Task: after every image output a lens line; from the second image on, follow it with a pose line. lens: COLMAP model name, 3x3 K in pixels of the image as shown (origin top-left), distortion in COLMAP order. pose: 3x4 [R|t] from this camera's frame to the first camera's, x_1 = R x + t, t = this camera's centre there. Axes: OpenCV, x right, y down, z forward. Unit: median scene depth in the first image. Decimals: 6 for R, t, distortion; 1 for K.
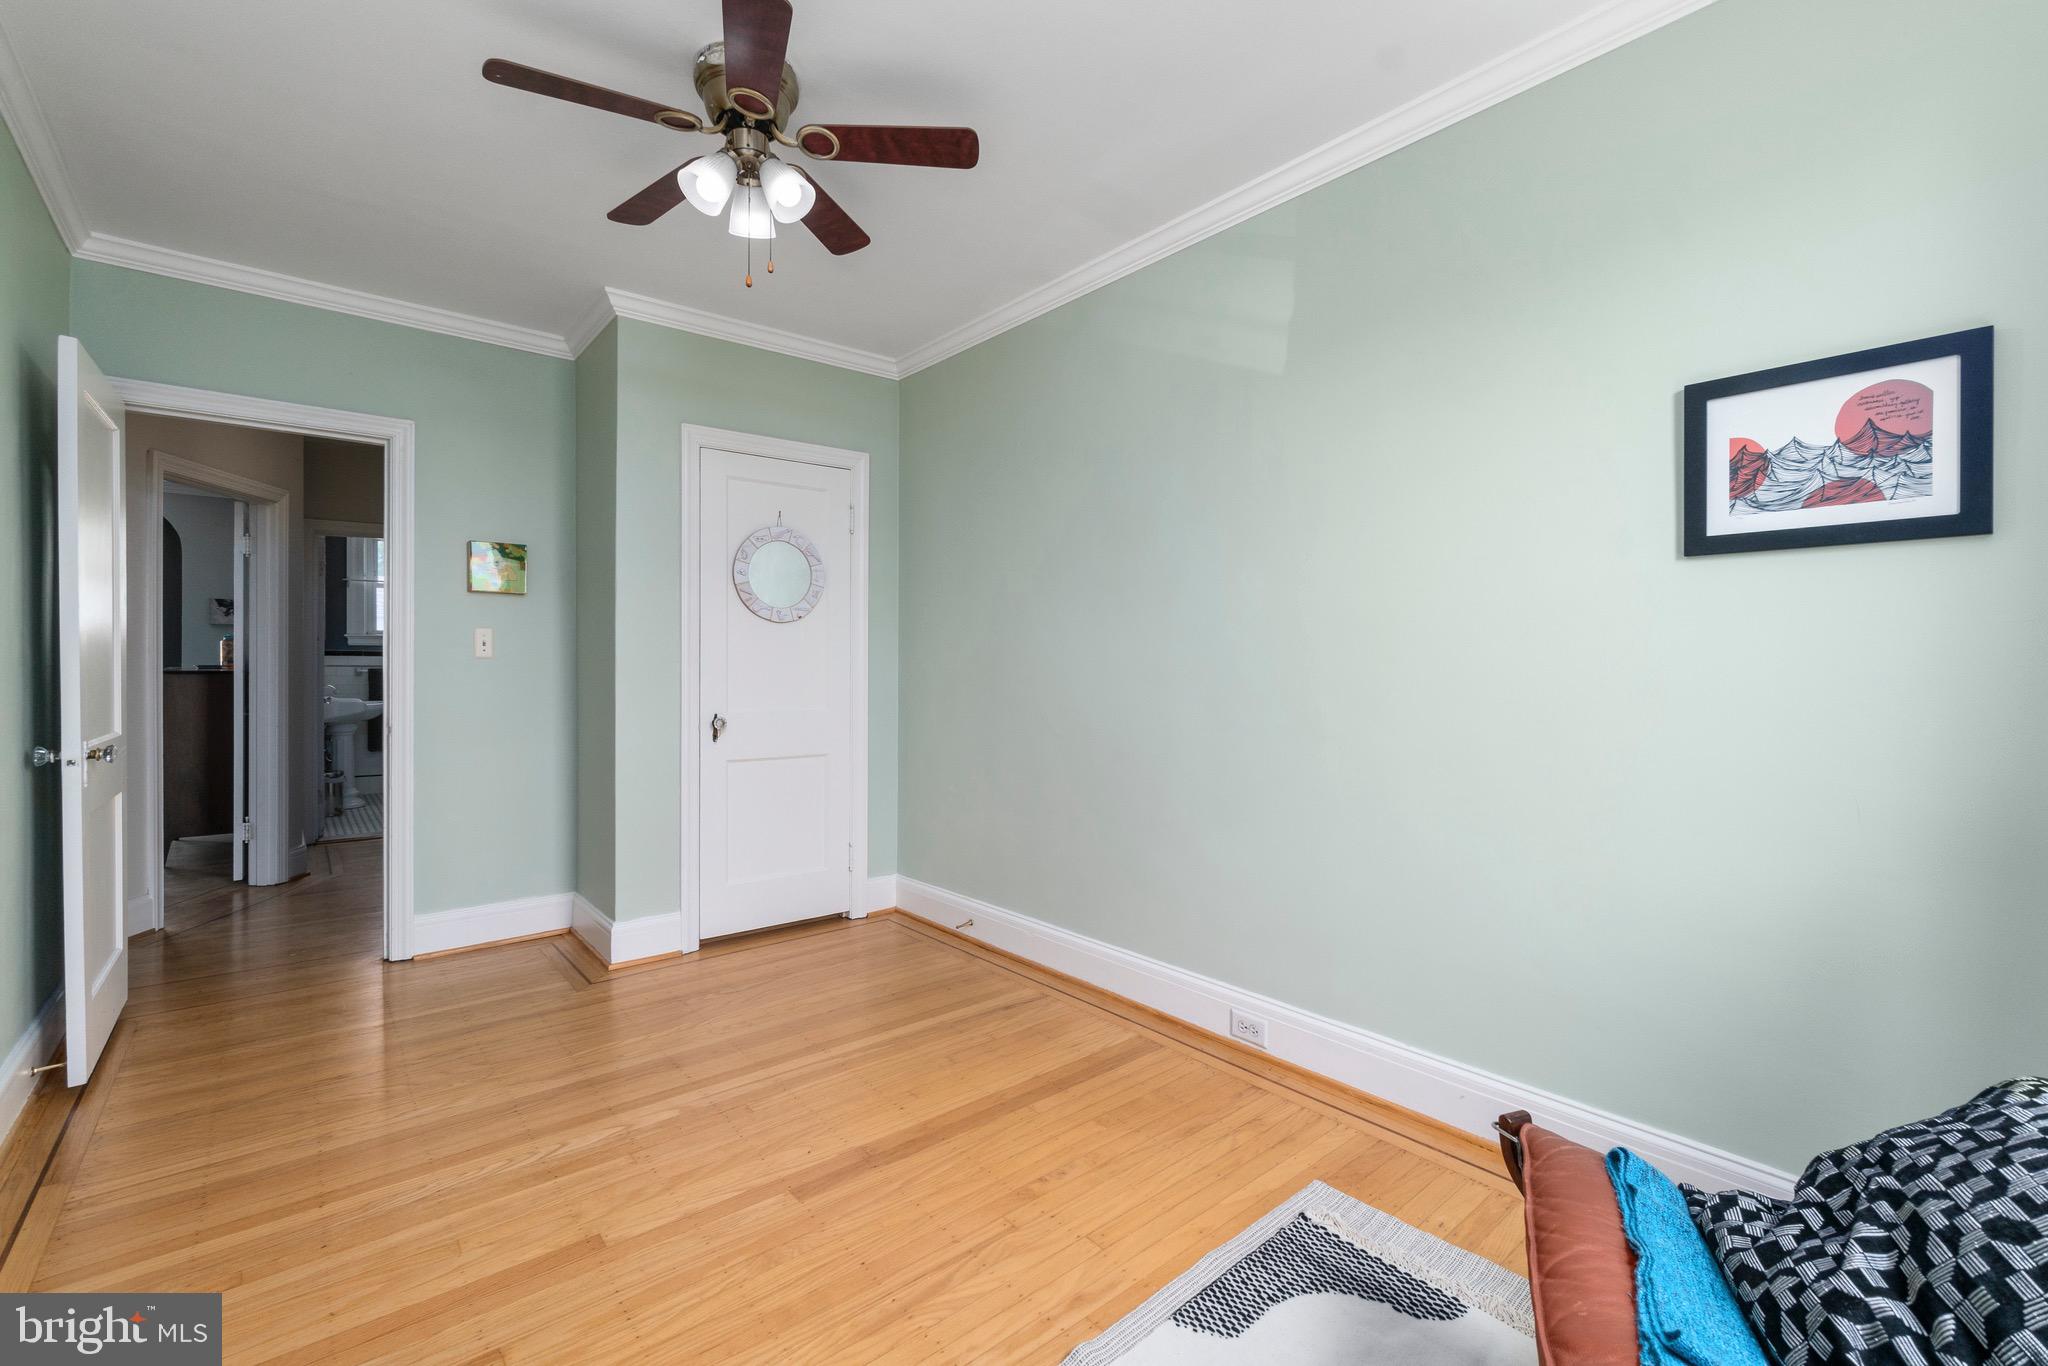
lens RADIAL K [[892.0, 0, 1014.1], [0, 892.0, 663.6], [0, 0, 1]] dist [-0.004505, 0.000866]
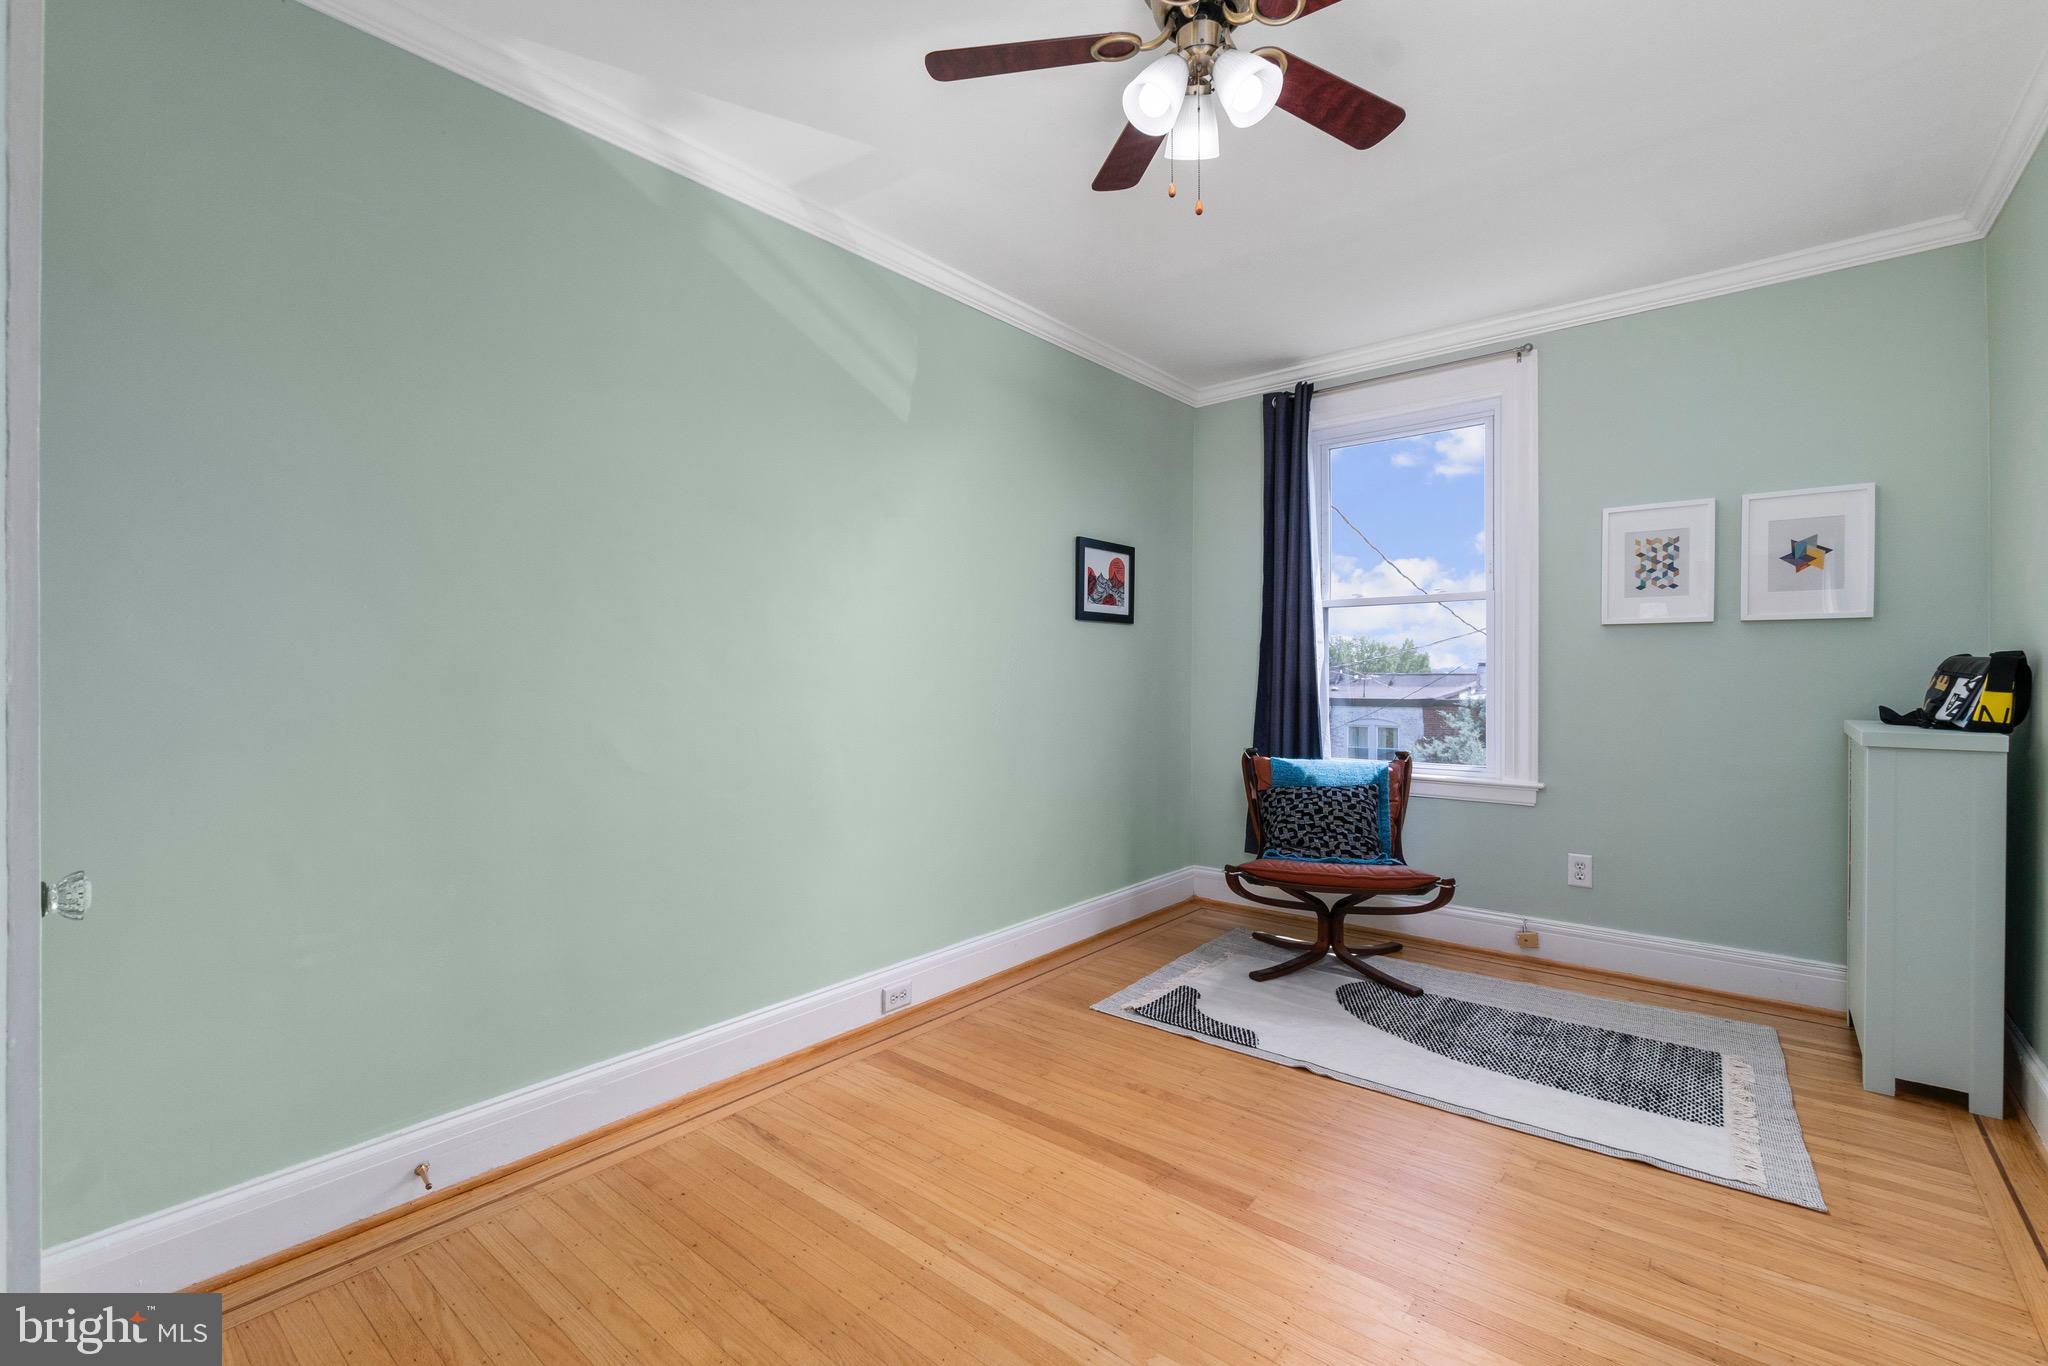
lens RADIAL K [[892.0, 0, 1008.9], [0, 892.0, 685.3], [0, 0, 1]] dist [-0.004505, 0.000866]
pose [[-0.181164, -0.009044, 0.983411, -0.966886], [0.000632, 0.999956, 0.009313, 0.009376], [-0.983453, 0.002309, -0.181151, 1.197519]]
